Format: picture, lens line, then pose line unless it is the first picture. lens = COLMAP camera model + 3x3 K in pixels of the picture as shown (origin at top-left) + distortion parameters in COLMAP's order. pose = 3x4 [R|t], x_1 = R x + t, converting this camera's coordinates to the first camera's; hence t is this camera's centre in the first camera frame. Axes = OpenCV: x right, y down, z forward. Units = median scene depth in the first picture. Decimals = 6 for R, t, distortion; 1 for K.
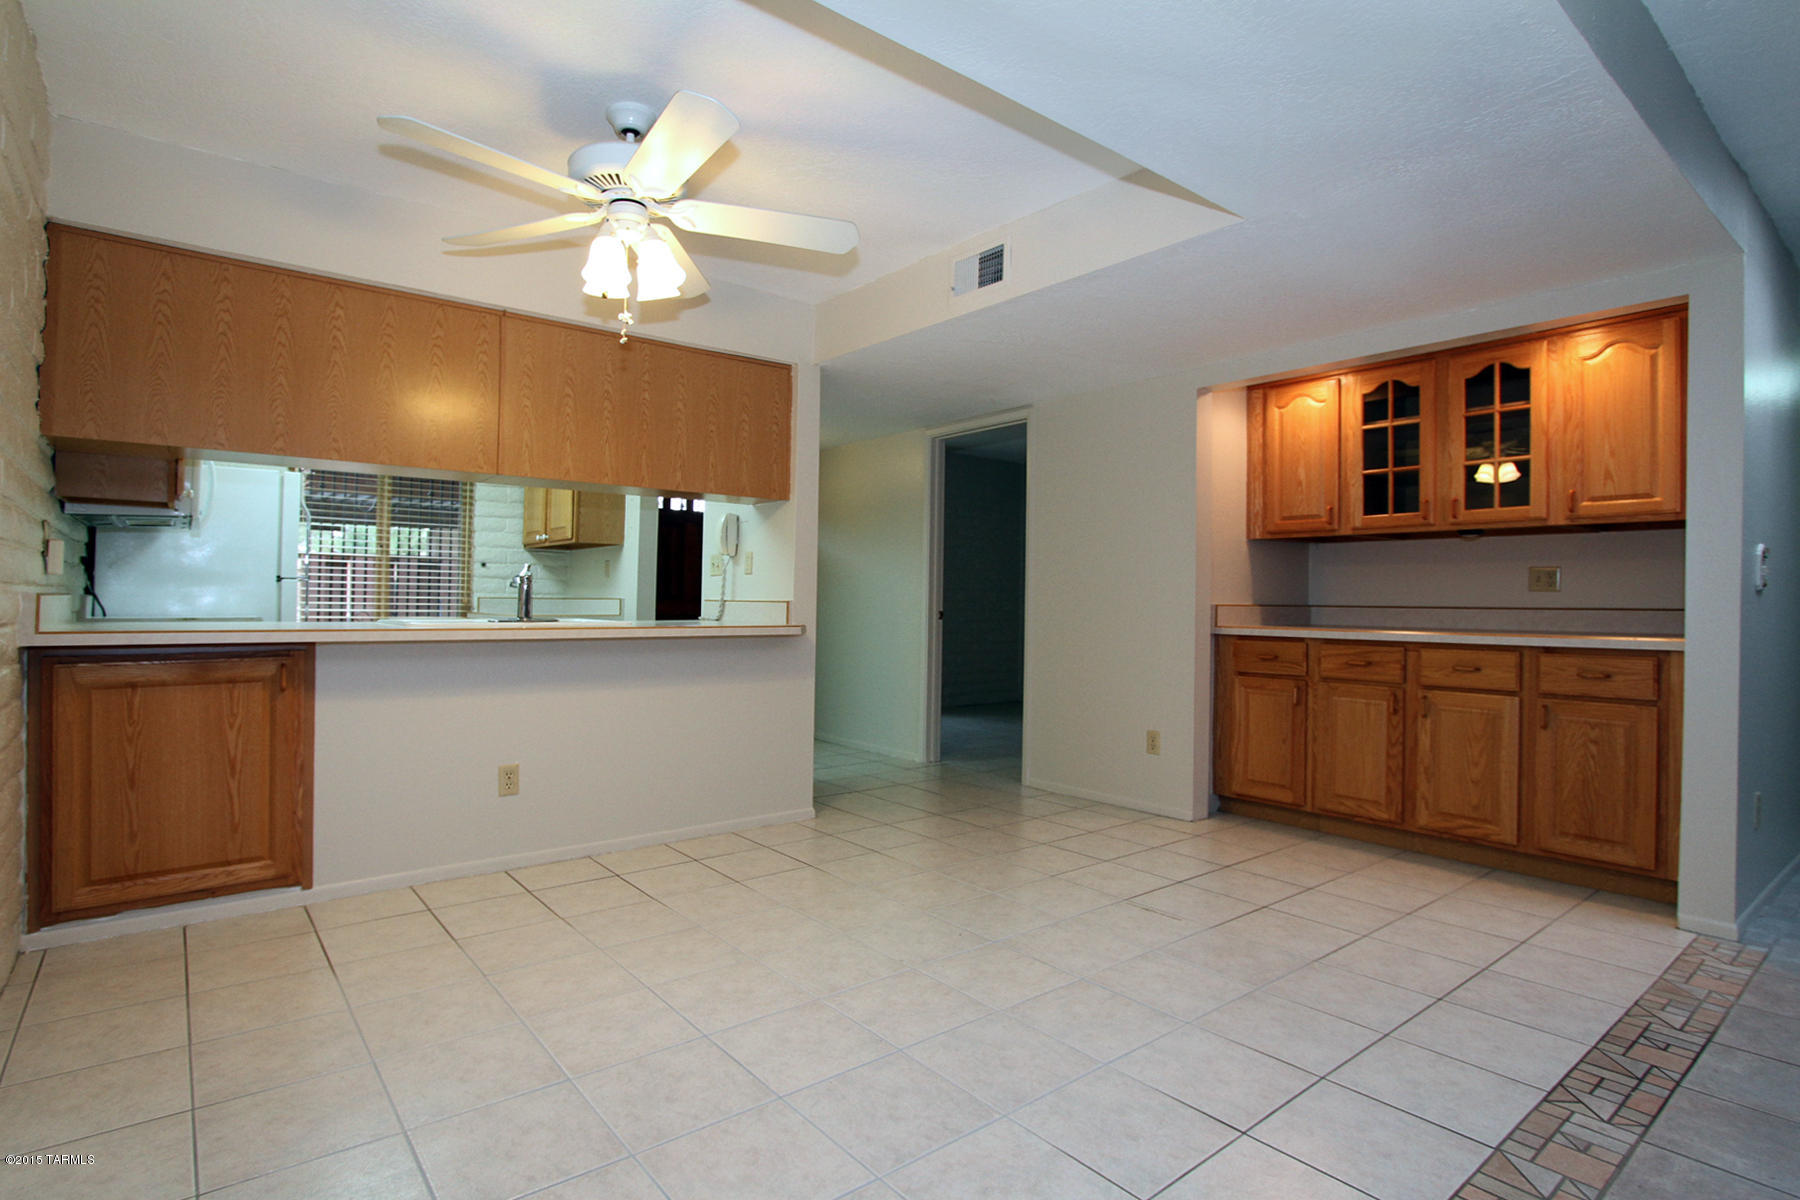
lens RADIAL K [[855.7, 0, 909.5], [0, 855.7, 591.9], [0, 0, 1]] dist [-0.022866, 0.000668]
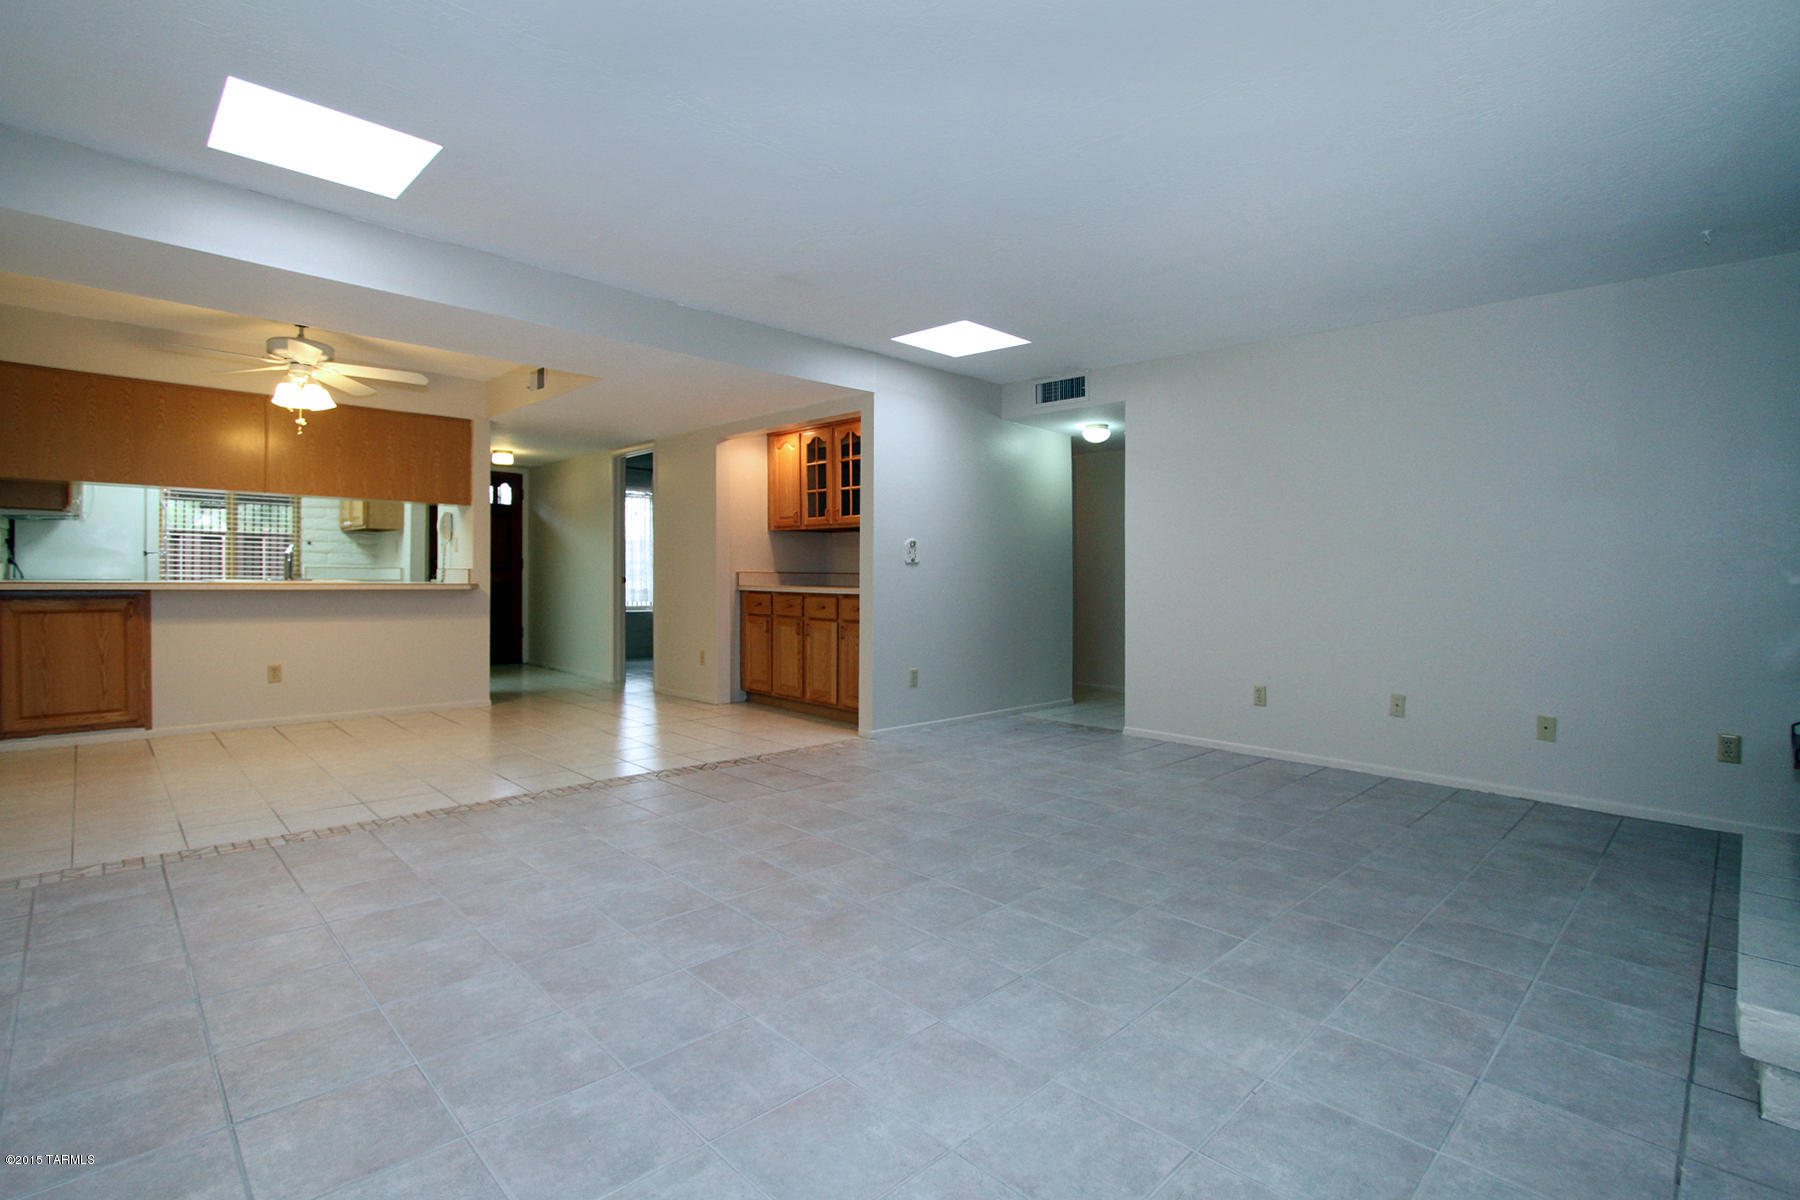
lens RADIAL K [[855.7, 0, 892.9], [0, 855.7, 593.6], [0, 0, 1]] dist [-0.022866, 0.000668]
pose [[0.998723, 0.002333, 0.050463, 0.650870], [-0.003915, 0.999503, 0.031272, 0.004928], [-0.050365, -0.031429, 0.998236, -0.713641]]
